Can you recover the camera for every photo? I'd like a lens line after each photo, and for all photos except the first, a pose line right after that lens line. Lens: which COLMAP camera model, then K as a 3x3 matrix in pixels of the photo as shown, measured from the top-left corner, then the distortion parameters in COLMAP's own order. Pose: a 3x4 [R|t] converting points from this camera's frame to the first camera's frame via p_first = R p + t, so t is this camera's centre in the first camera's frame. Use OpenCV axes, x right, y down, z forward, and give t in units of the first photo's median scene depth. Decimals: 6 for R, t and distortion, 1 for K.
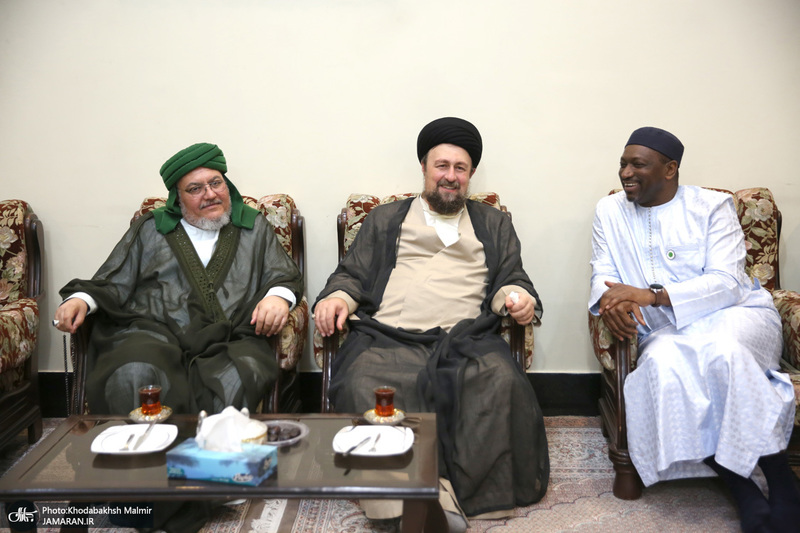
lens RADIAL K [[772.2, 0, 400.0], [0, 772.2, 266.5], [0, 0, 1]] dist [0.047789, -0.015992]
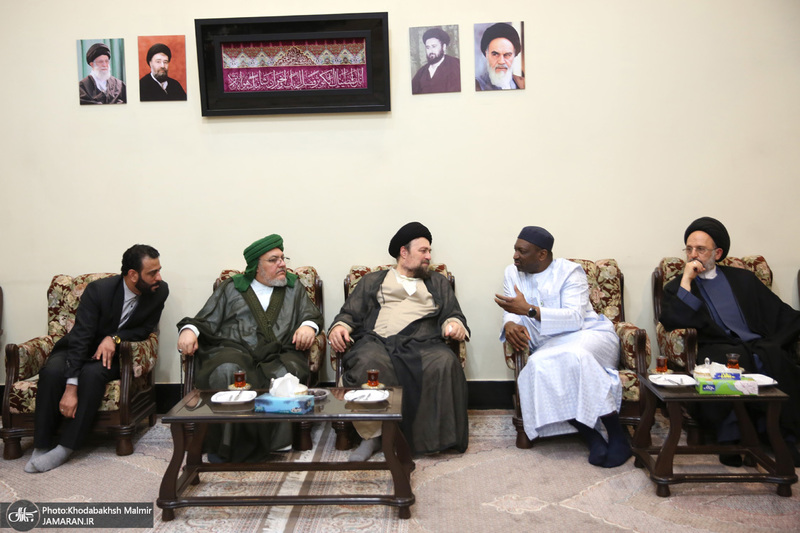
lens RADIAL K [[871.8, 0, 400.0], [0, 871.8, 266.5], [0, 0, 1]] dist [-0.005333, 0.001510]
pose [[0.999885, -0.014392, -0.004687, 0.046248], [0.013661, 0.991424, -0.129966, 0.153162], [0.006517, 0.129887, 0.991507, -0.838969]]
